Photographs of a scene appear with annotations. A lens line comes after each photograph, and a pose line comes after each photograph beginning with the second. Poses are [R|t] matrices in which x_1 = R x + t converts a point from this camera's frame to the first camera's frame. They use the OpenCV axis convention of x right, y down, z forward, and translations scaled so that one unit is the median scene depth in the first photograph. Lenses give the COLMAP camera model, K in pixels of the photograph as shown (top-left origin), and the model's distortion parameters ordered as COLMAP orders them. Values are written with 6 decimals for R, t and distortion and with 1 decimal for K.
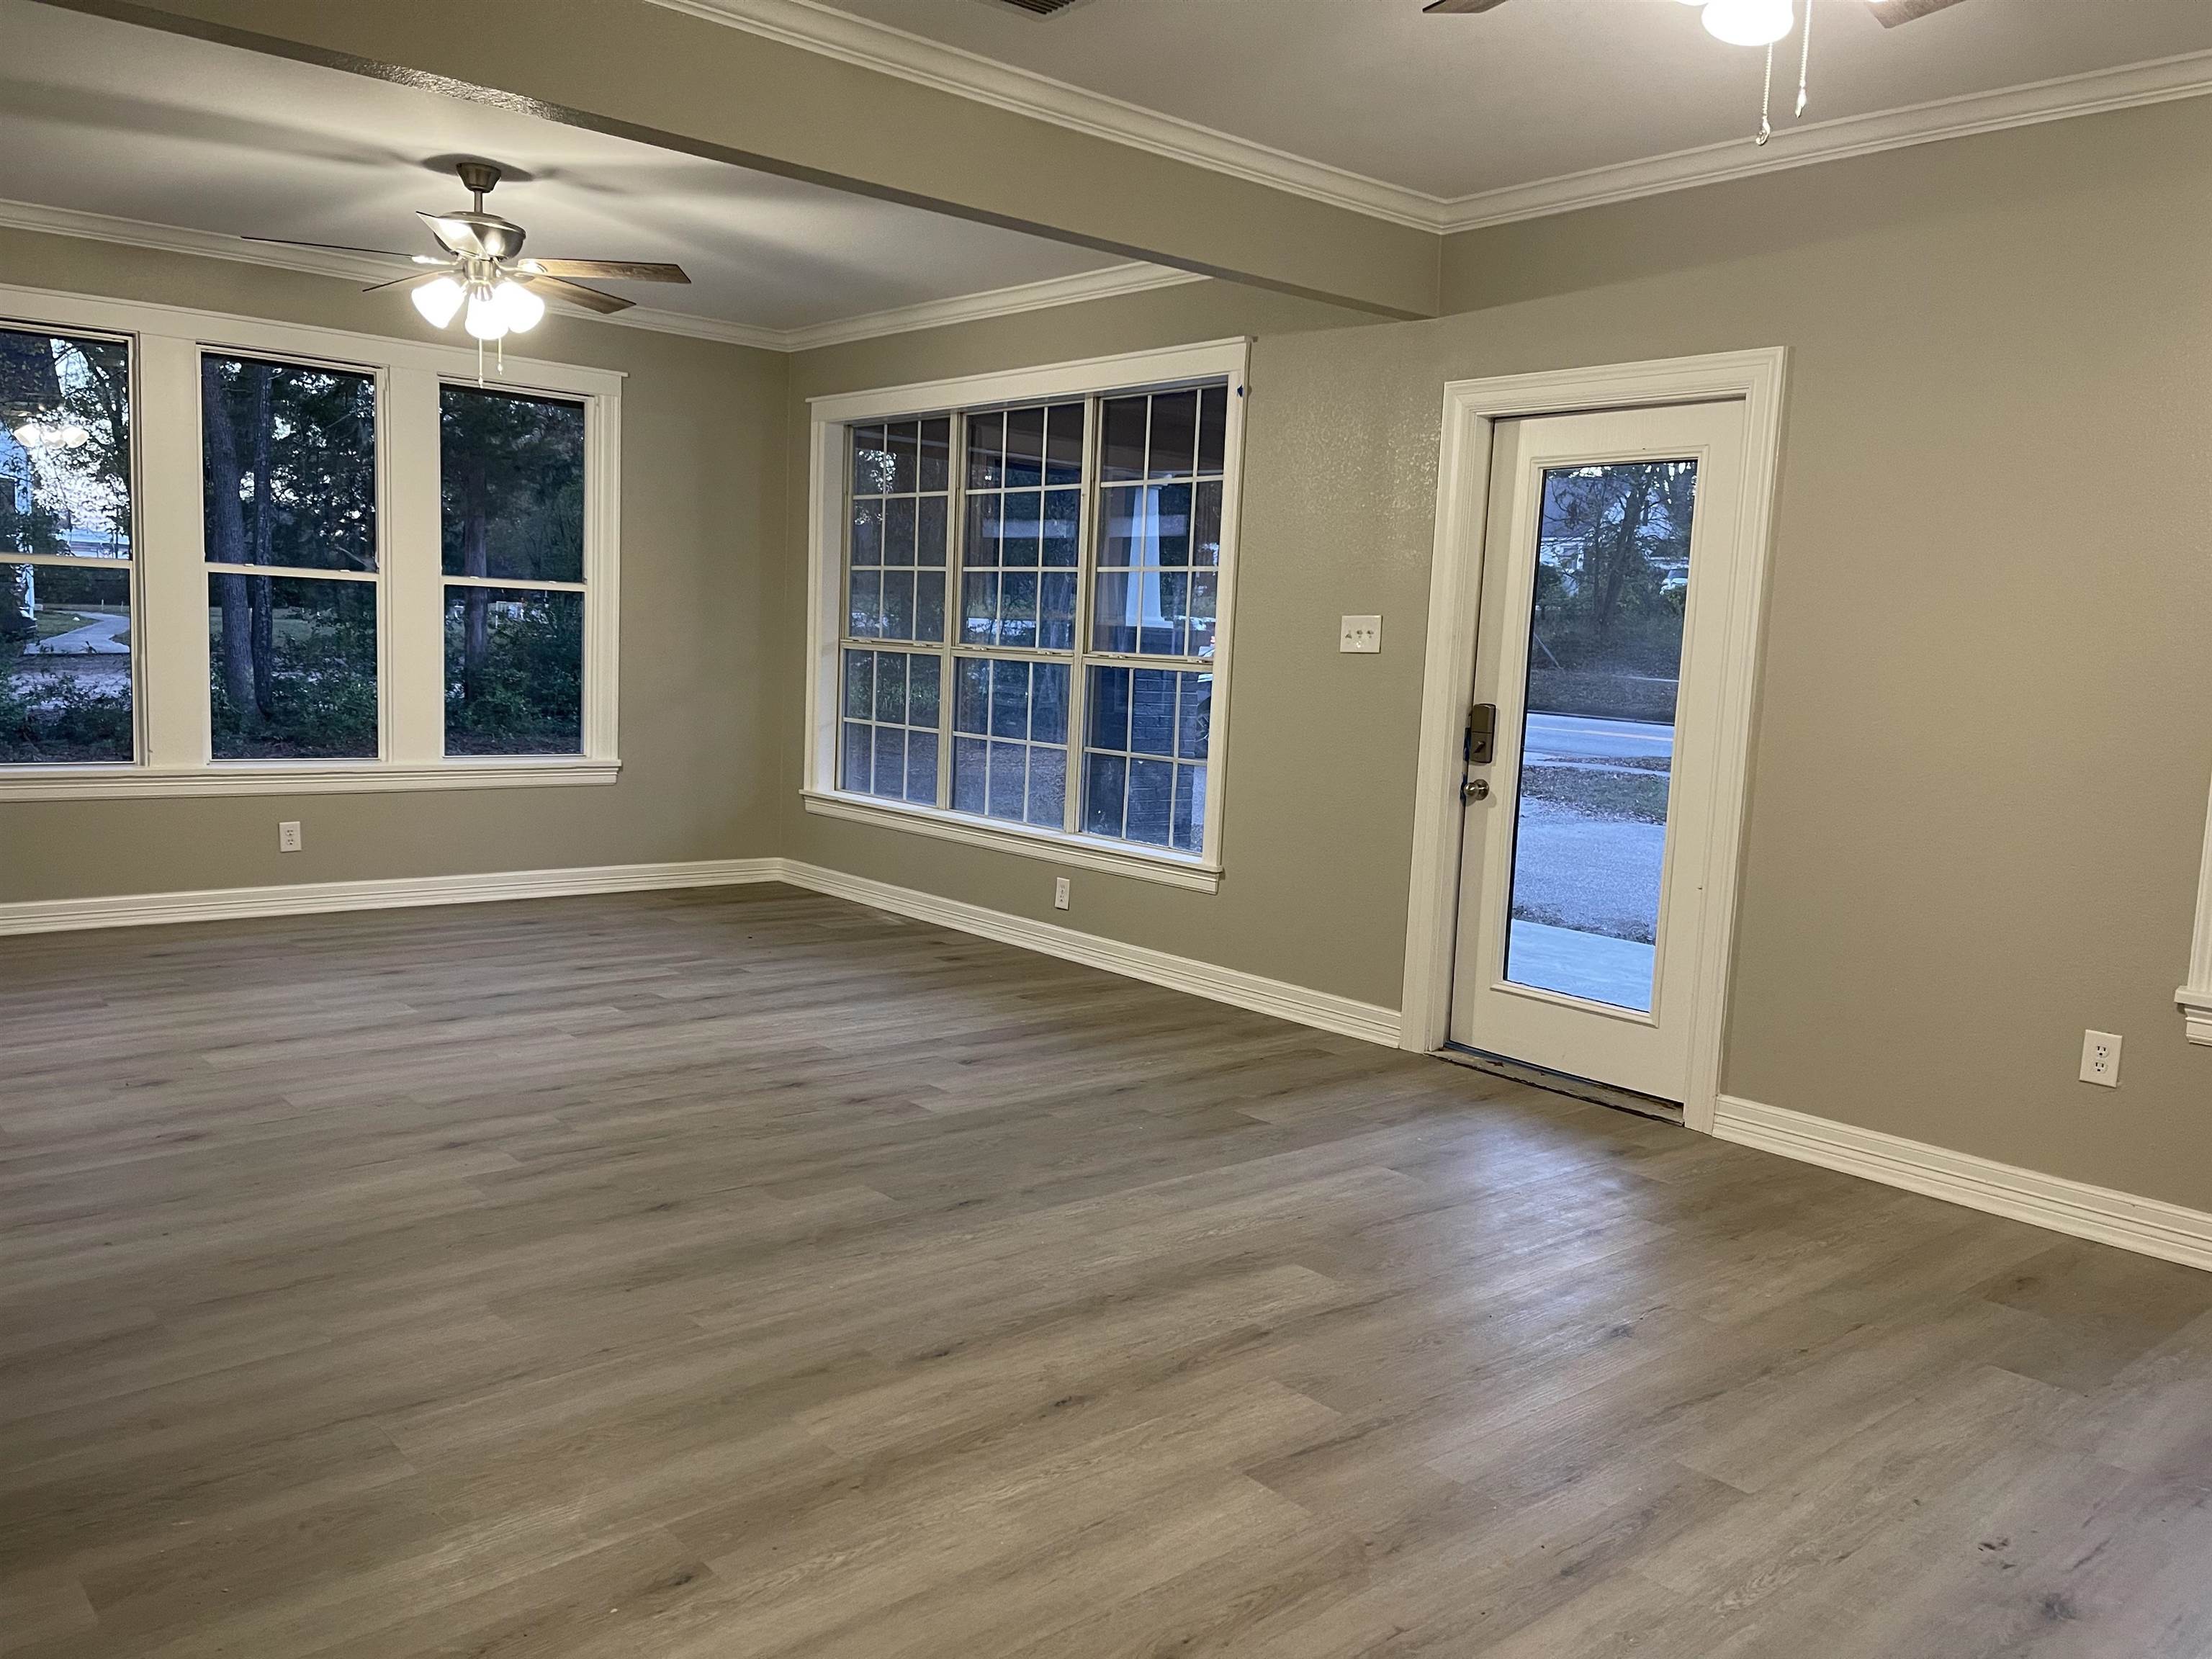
lens RADIAL K [[1688.7, 0, 1120.1], [0, 1688.7, 824.5], [0, 0, 1]] dist [0.081874, -0.109702]
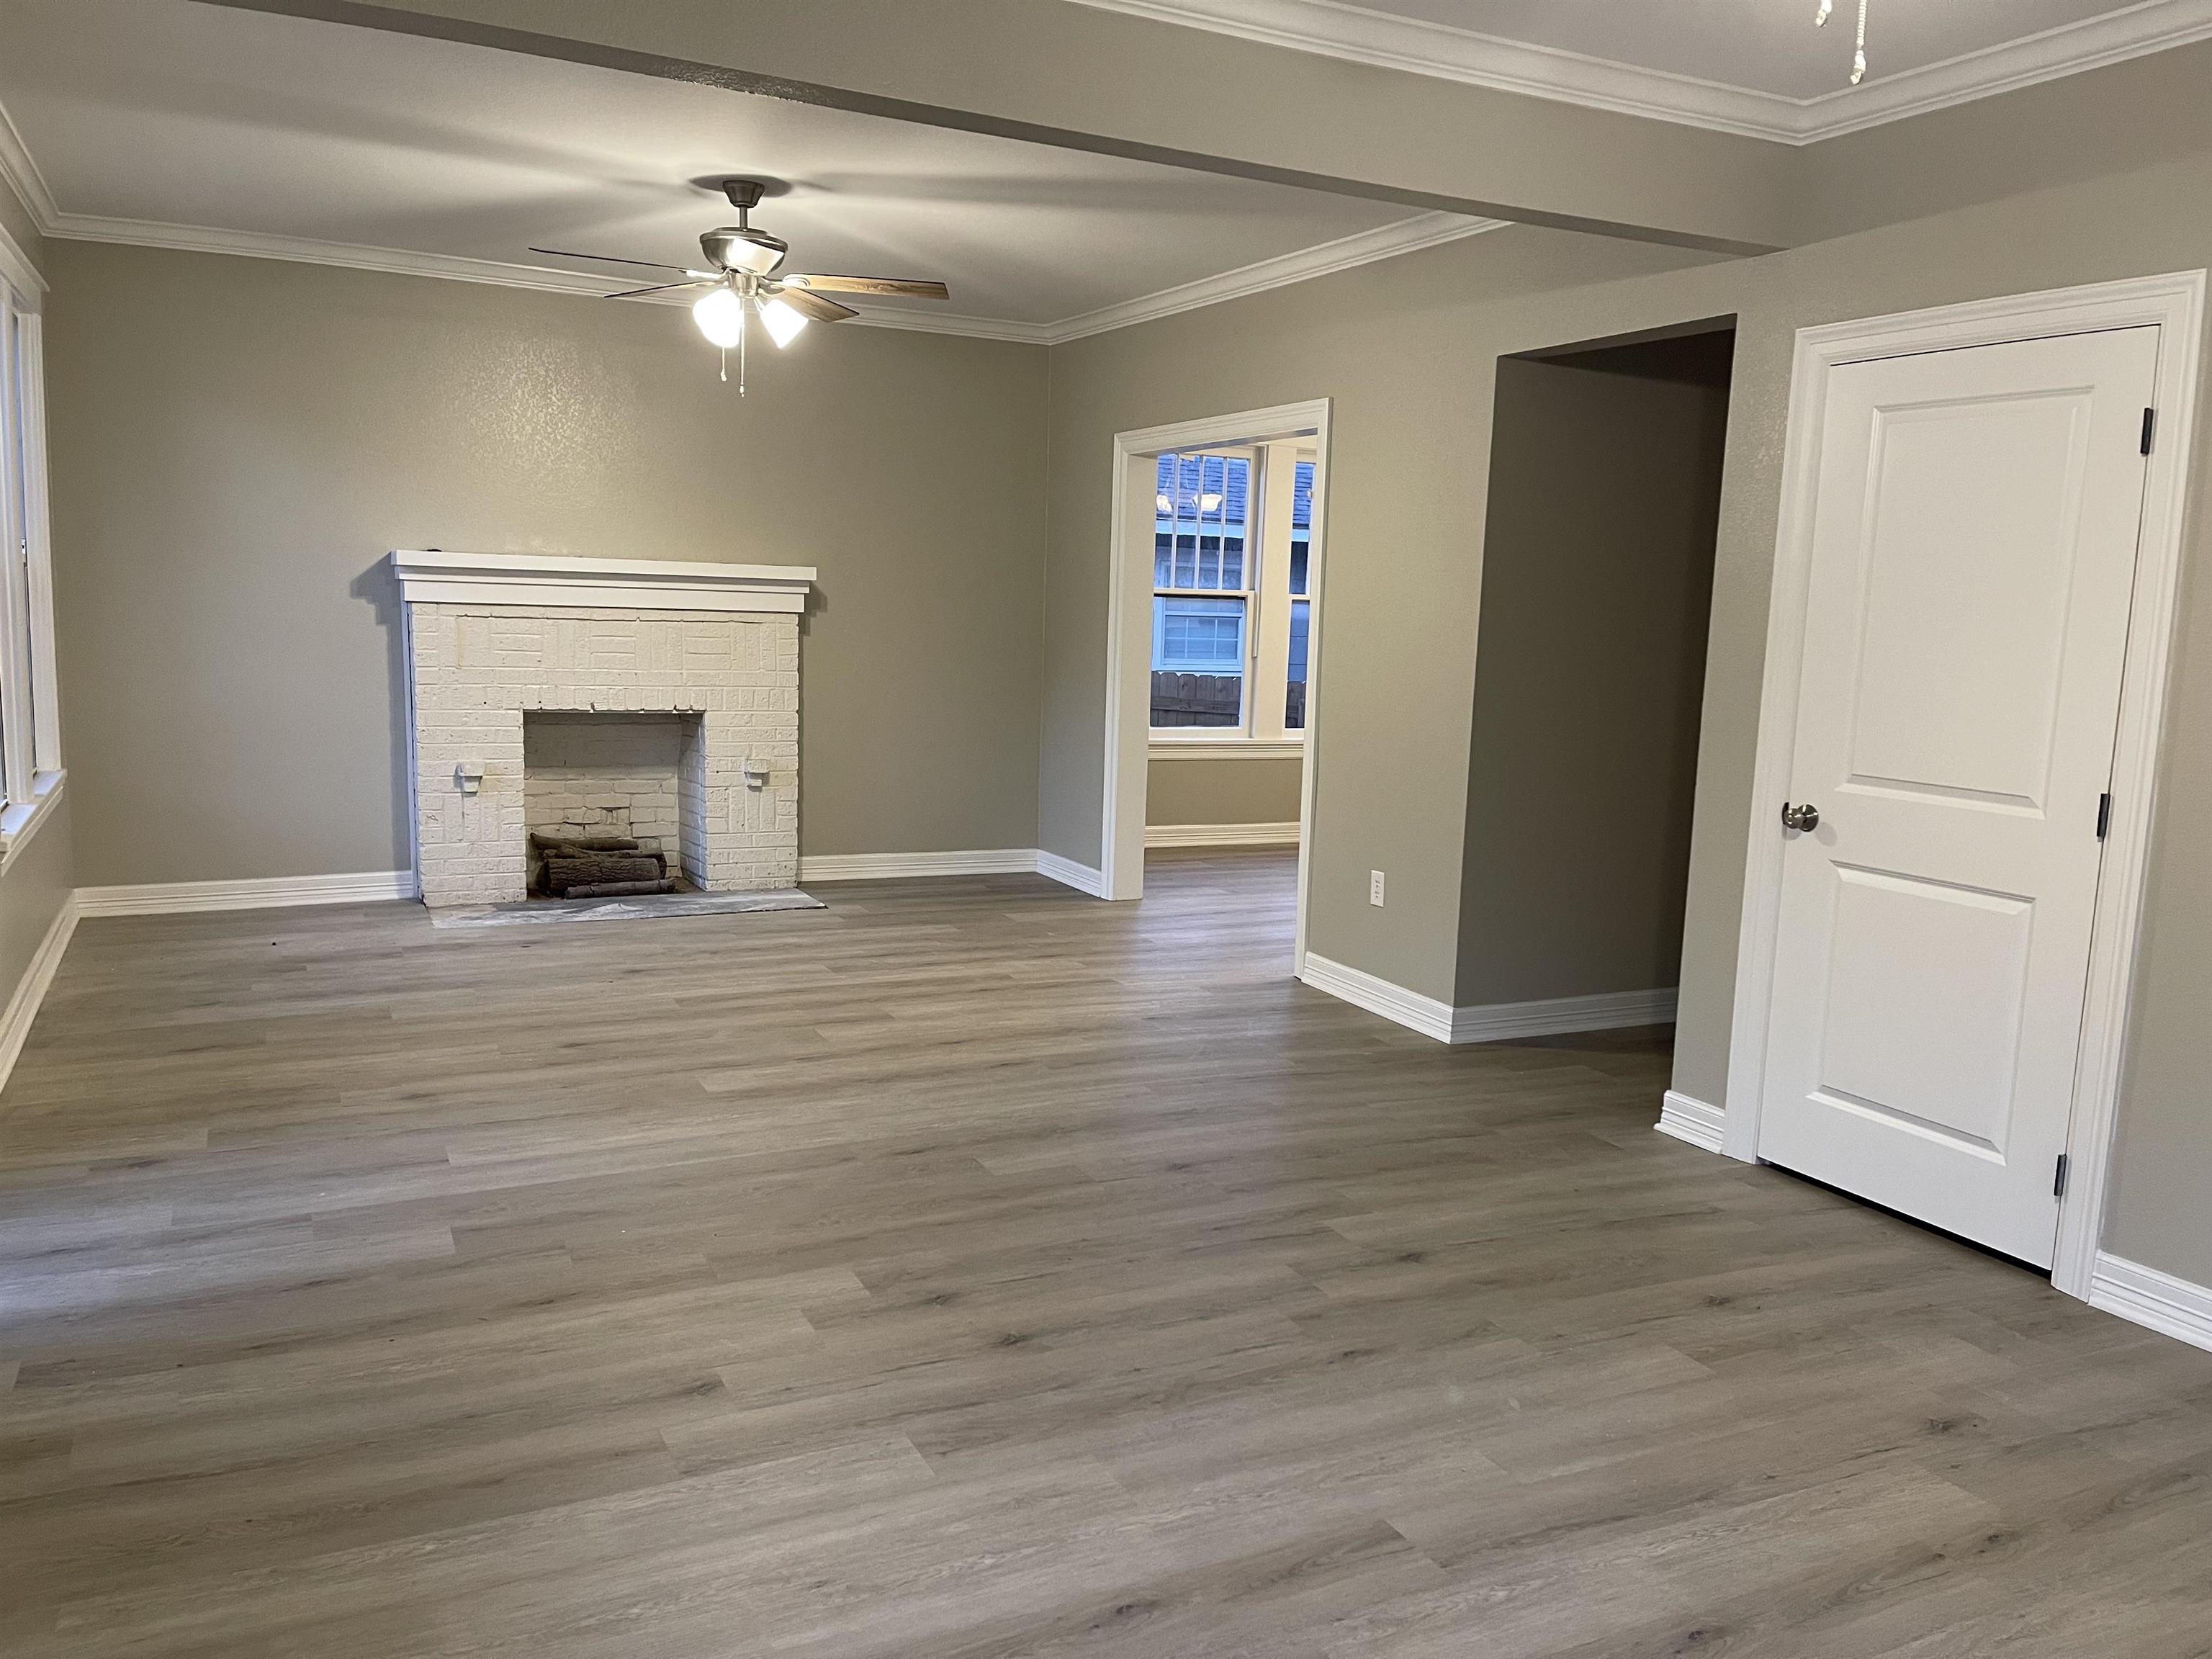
lens RADIAL K [[1688.7, 0, 1115.1], [0, 1688.7, 841.5], [0, 0, 1]] dist [0.081874, -0.109702]
pose [[-0.963766, -0.113286, 0.241500, -0.423198], [-0.047804, 0.964033, 0.261448, -0.244942], [-0.262432, 0.240430, -0.934517, 1.792262]]
